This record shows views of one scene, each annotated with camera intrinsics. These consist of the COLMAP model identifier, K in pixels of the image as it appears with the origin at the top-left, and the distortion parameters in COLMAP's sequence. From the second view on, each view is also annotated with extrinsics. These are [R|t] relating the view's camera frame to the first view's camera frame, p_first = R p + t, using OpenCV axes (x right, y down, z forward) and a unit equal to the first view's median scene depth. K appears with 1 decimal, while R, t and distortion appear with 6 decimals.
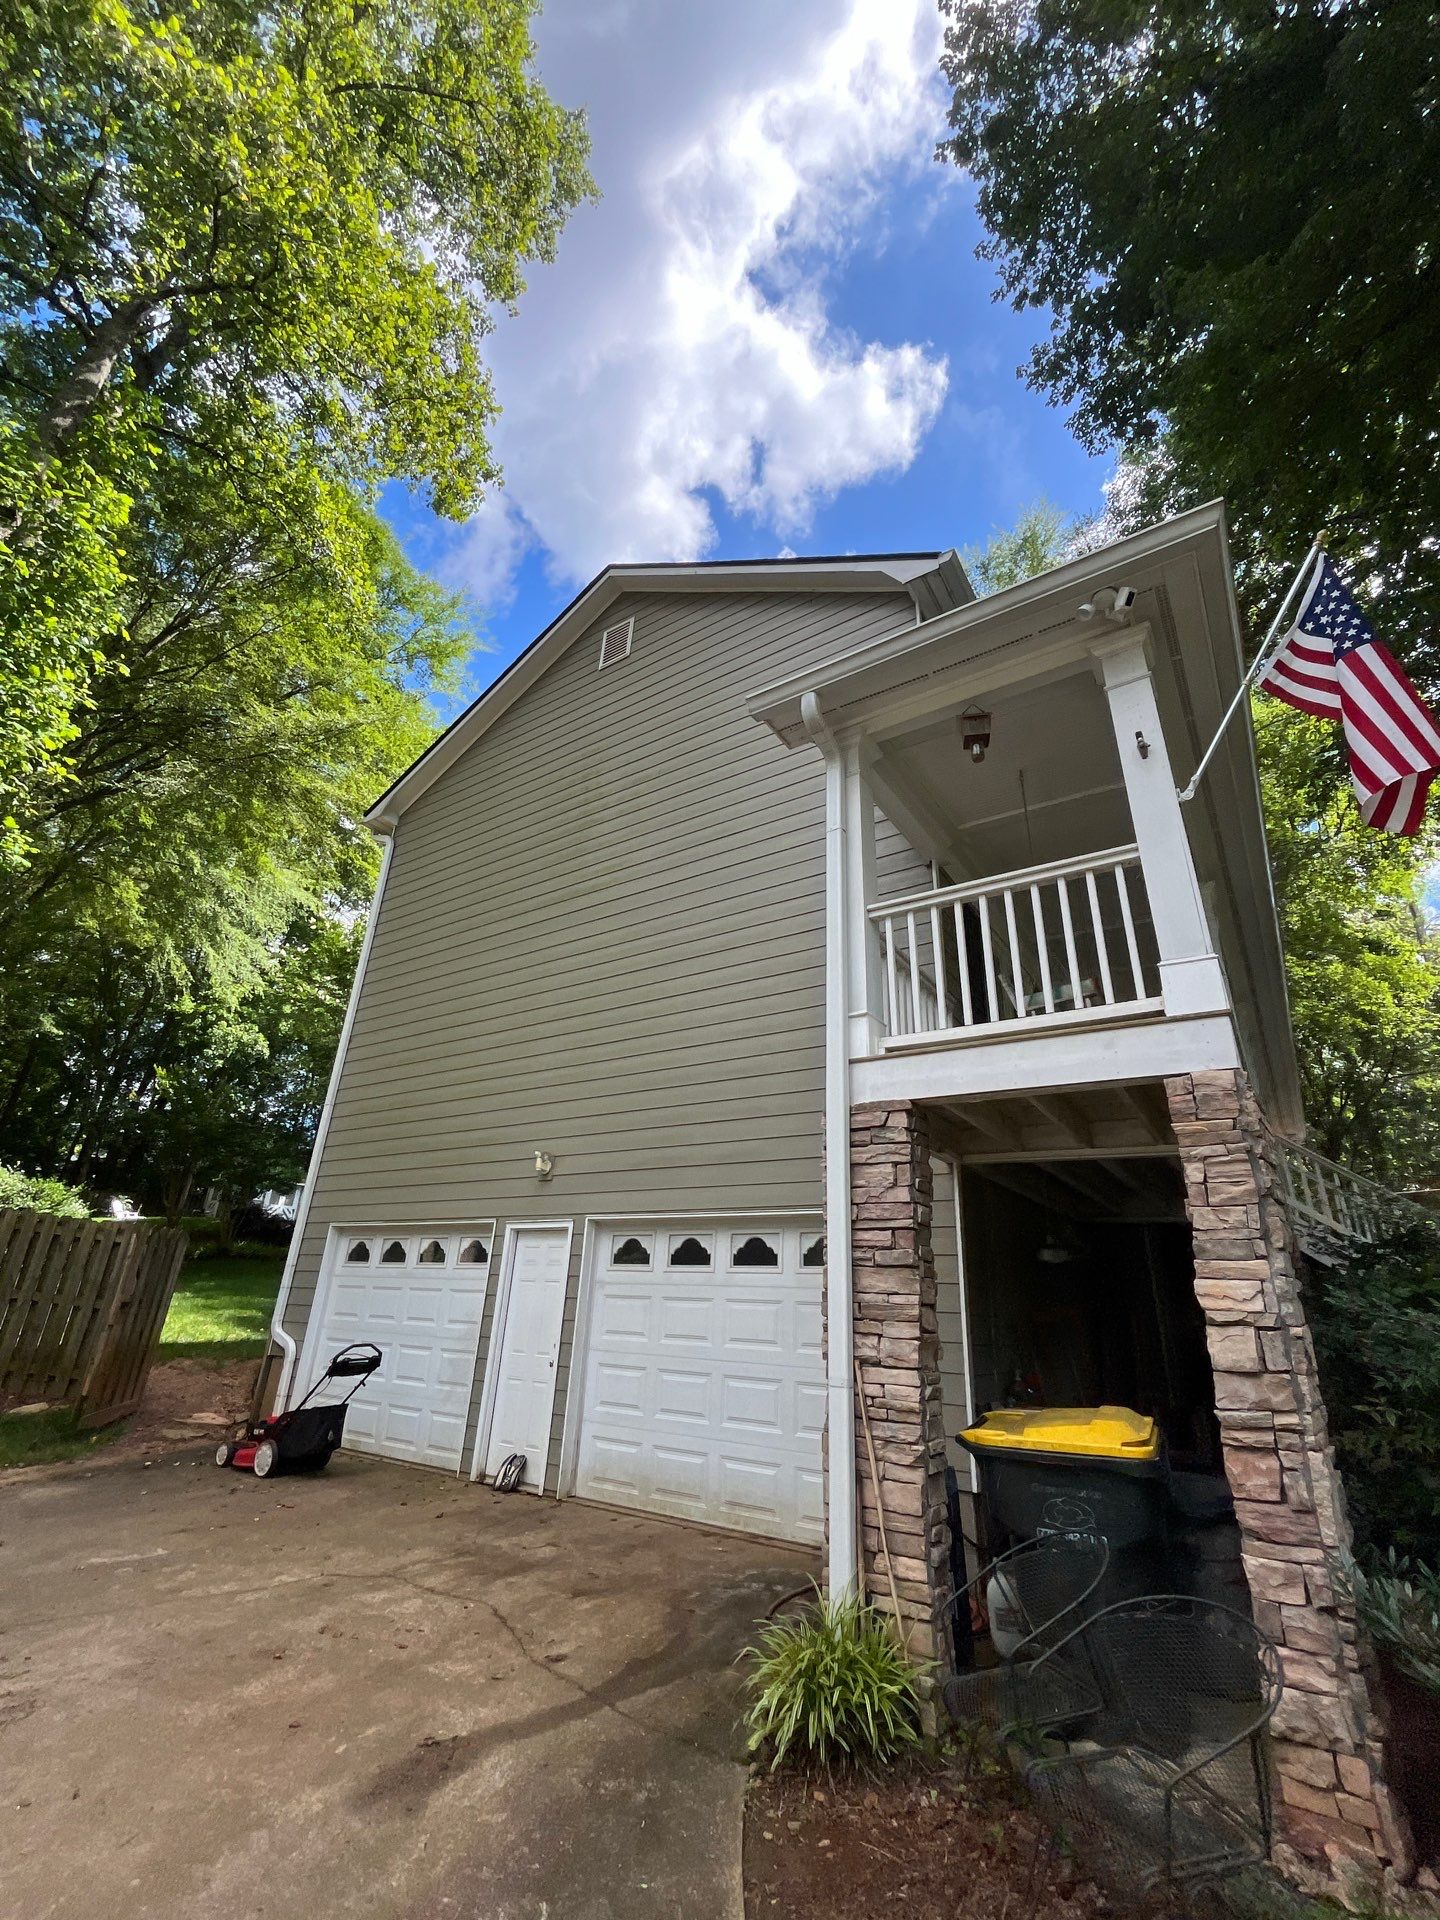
lens RADIAL K [[822.5, 0, 720.0], [0, 822.5, 960.0], [0, 0, 1]] dist [-0.000708, 0.000085]
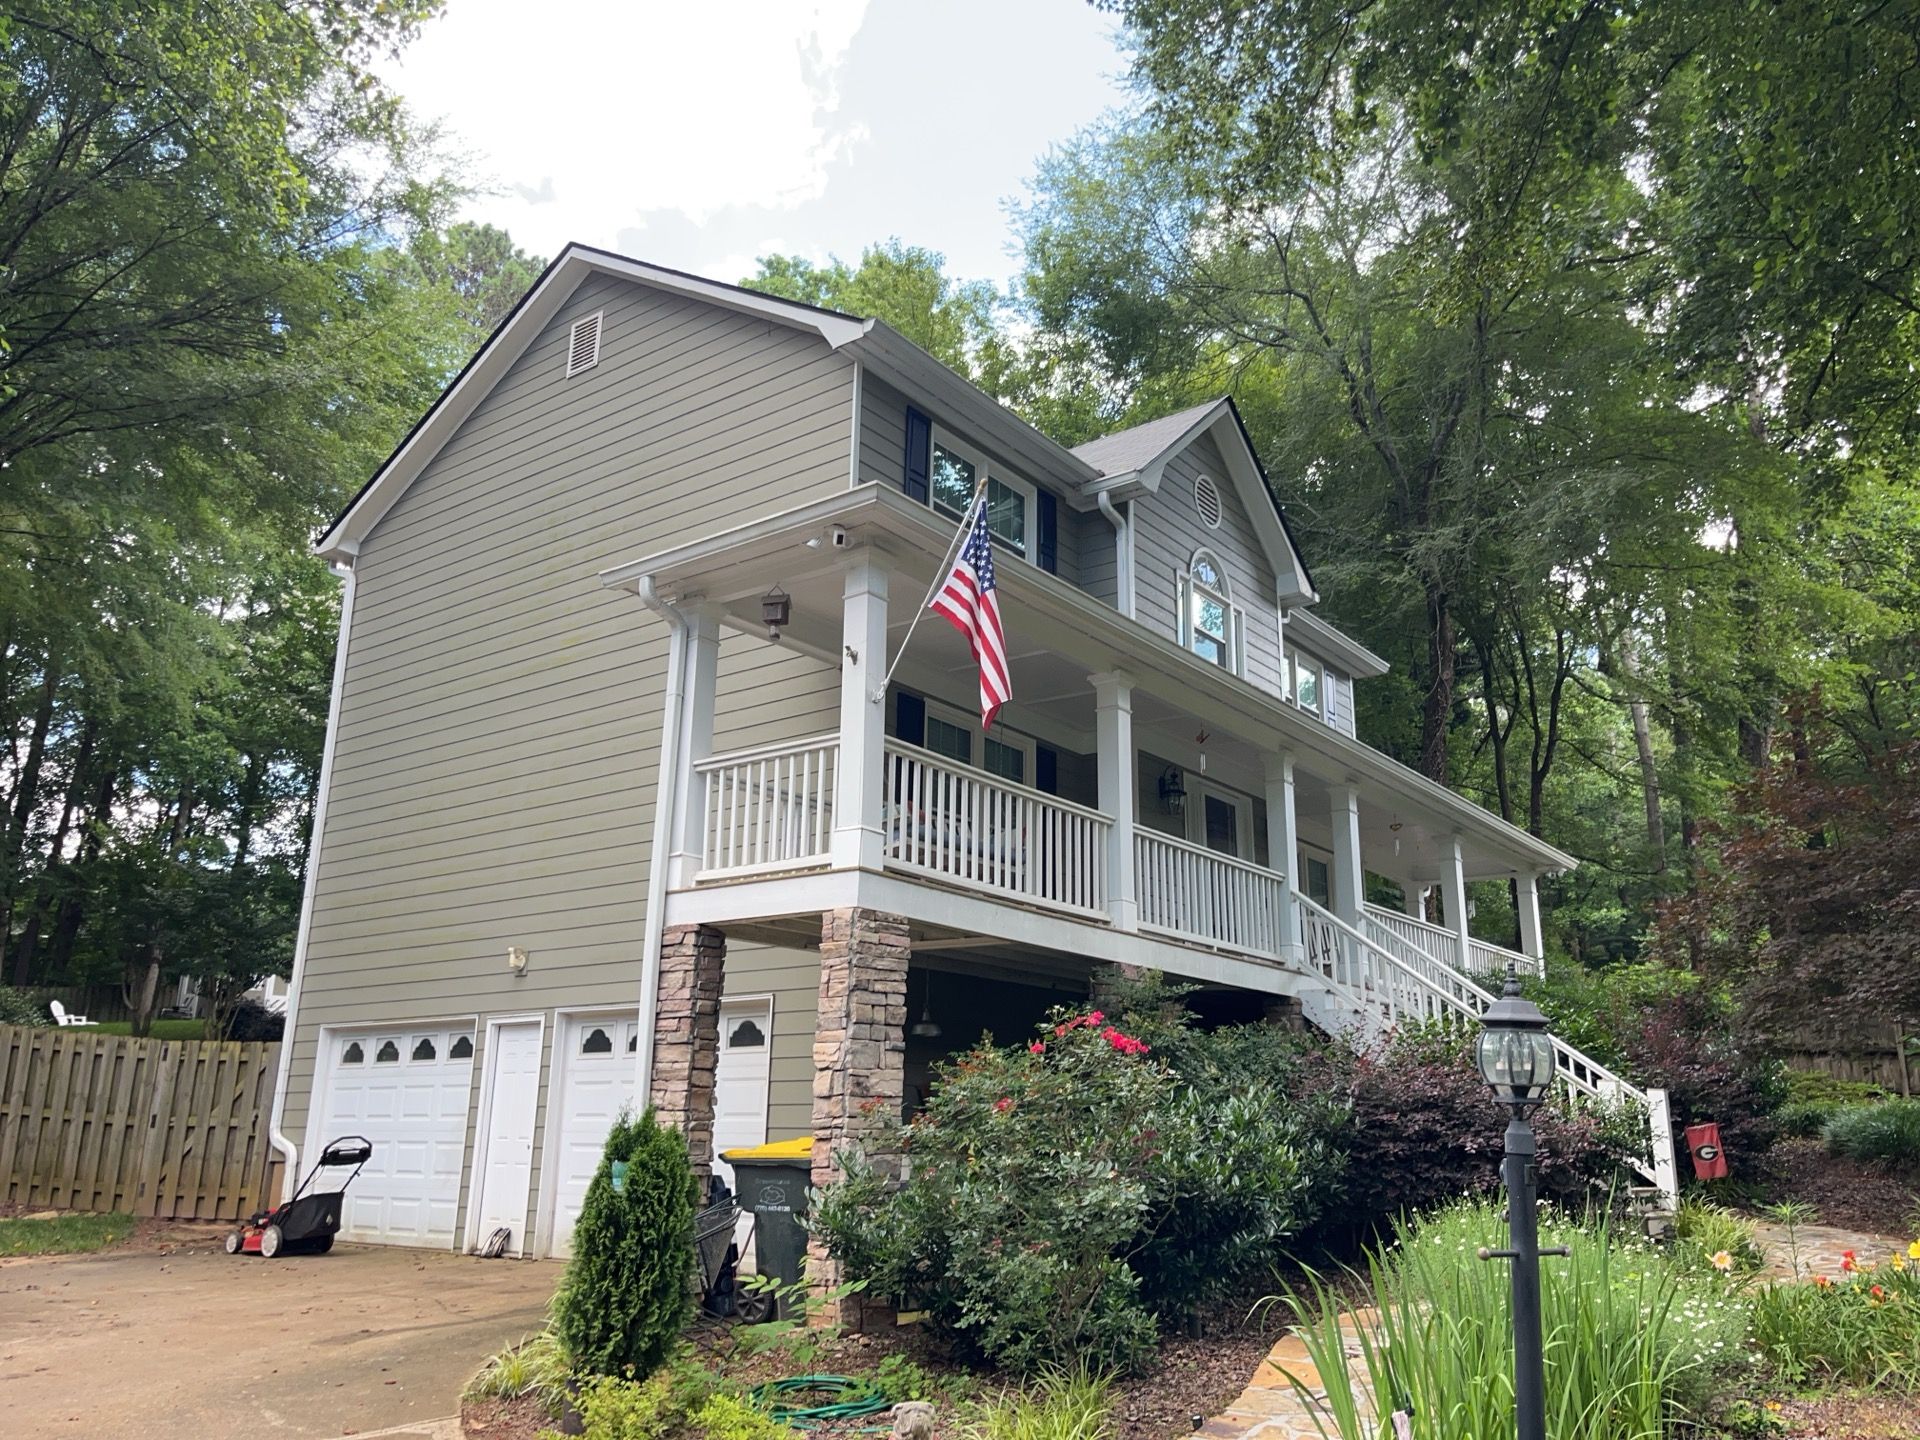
lens RADIAL K [[1459.9, 0, 960.0], [0, 1459.9, 720.0], [0, 0, 1]] dist [0.031364, 0.000748]
pose [[0.997517, -0.049076, -0.050517, 0.475395], [0.055107, 0.990511, 0.125898, -0.261710], [0.043859, -0.128369, 0.990756, -0.782933]]
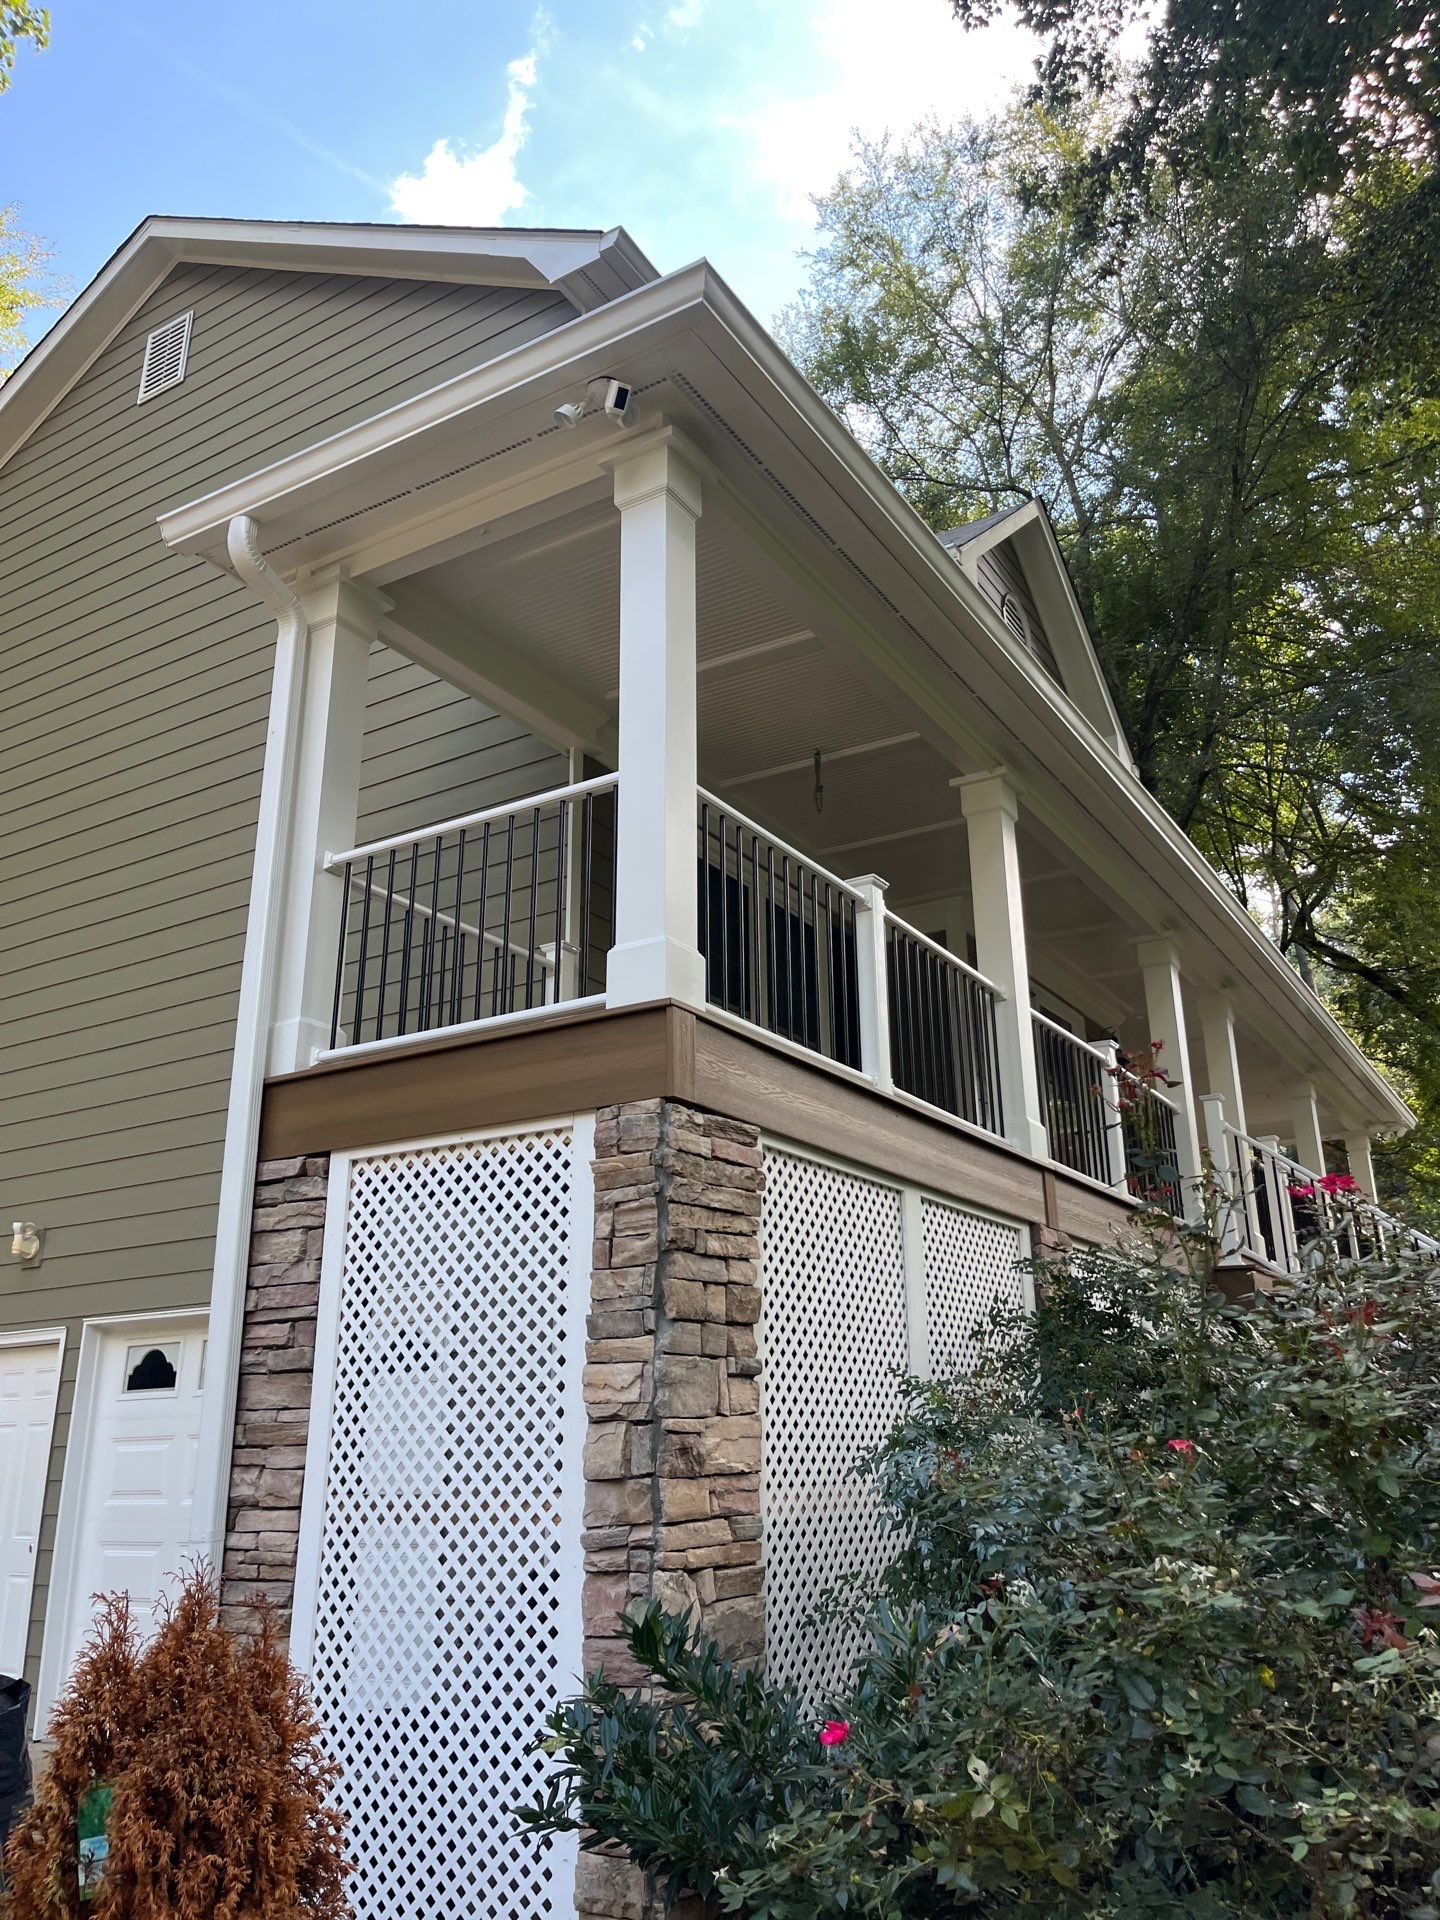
lens RADIAL K [[1456.3, 0, 749.0], [0, 1456.3, 950.7], [0, 0, 1]] dist [0.014352, 0.001213]
pose [[0.996788, -0.044439, 0.066628, 0.303459], [0.039326, 0.996318, 0.076181, -0.040971], [-0.069768, -0.073316, 0.994865, -0.147669]]
